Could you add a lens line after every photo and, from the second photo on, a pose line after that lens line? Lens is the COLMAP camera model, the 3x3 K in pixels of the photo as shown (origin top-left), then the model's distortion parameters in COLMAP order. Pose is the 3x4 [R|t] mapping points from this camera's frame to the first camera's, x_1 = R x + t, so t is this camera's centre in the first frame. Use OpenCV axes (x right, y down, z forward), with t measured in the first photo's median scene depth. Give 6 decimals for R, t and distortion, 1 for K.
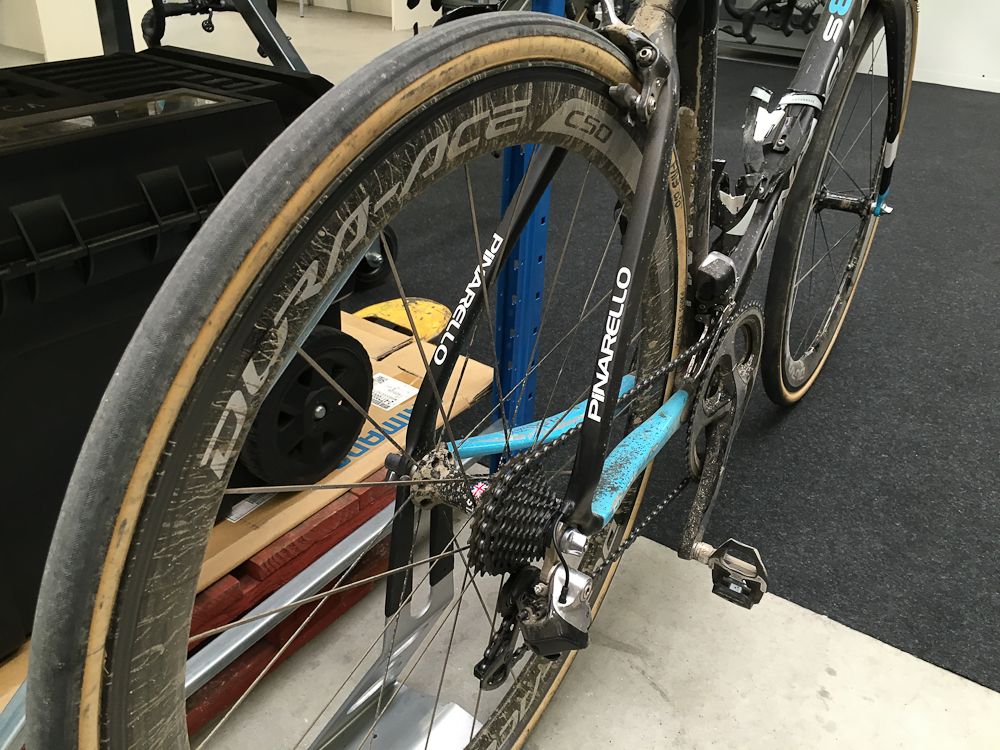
lens RADIAL K [[857.7, 0, 500.0], [0, 857.7, 375.0], [0, 0, 1]] dist [0.083258, -0.135199]
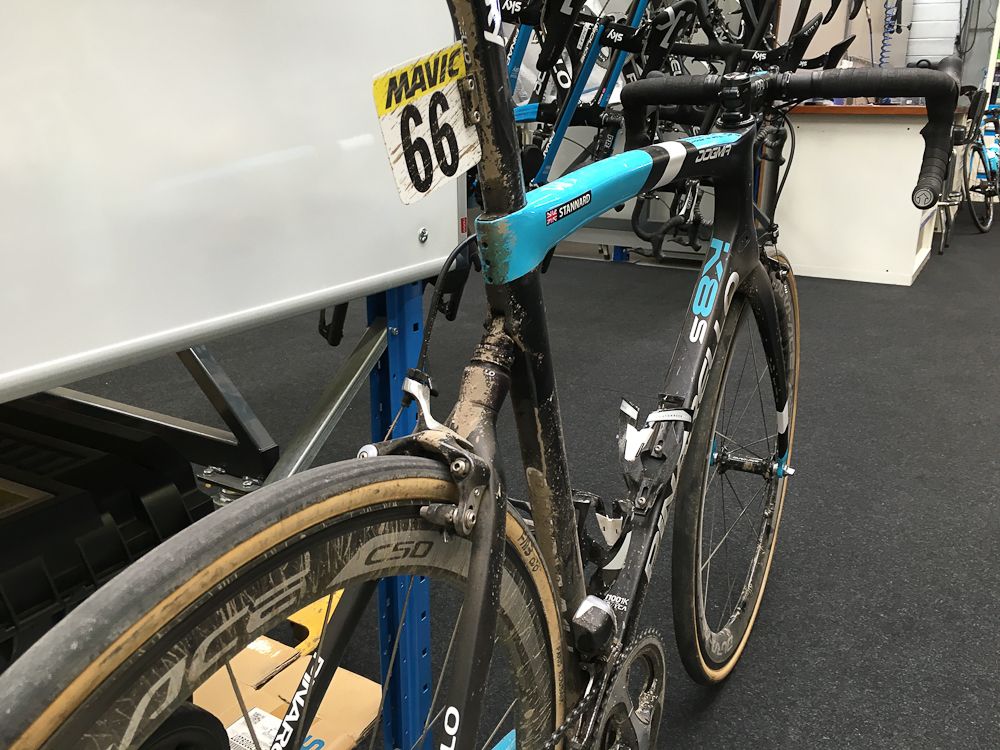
lens RADIAL K [[857.7, 0, 500.0], [0, 857.7, 375.0], [0, 0, 1]] dist [0.083258, -0.135199]
pose [[0.996799, -0.059282, 0.053638, 0.125567], [0.069164, 0.975959, -0.206688, -0.203366], [-0.040096, 0.209736, 0.976936, 0.055211]]
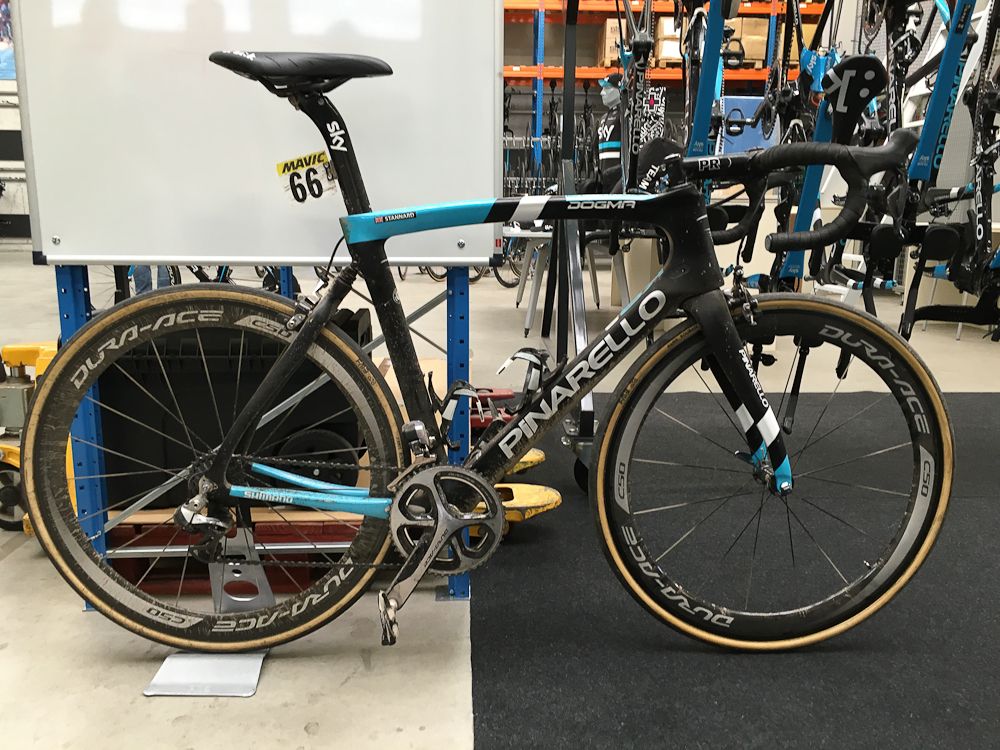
lens RADIAL K [[857.7, 0, 500.0], [0, 857.7, 375.0], [0, 0, 1]] dist [0.083258, -0.135199]
pose [[0.601960, 0.111295, -0.790732, 1.853423], [-0.377023, 0.912528, -0.158578, -0.012815], [0.703916, 0.393582, 0.591266, 0.025031]]
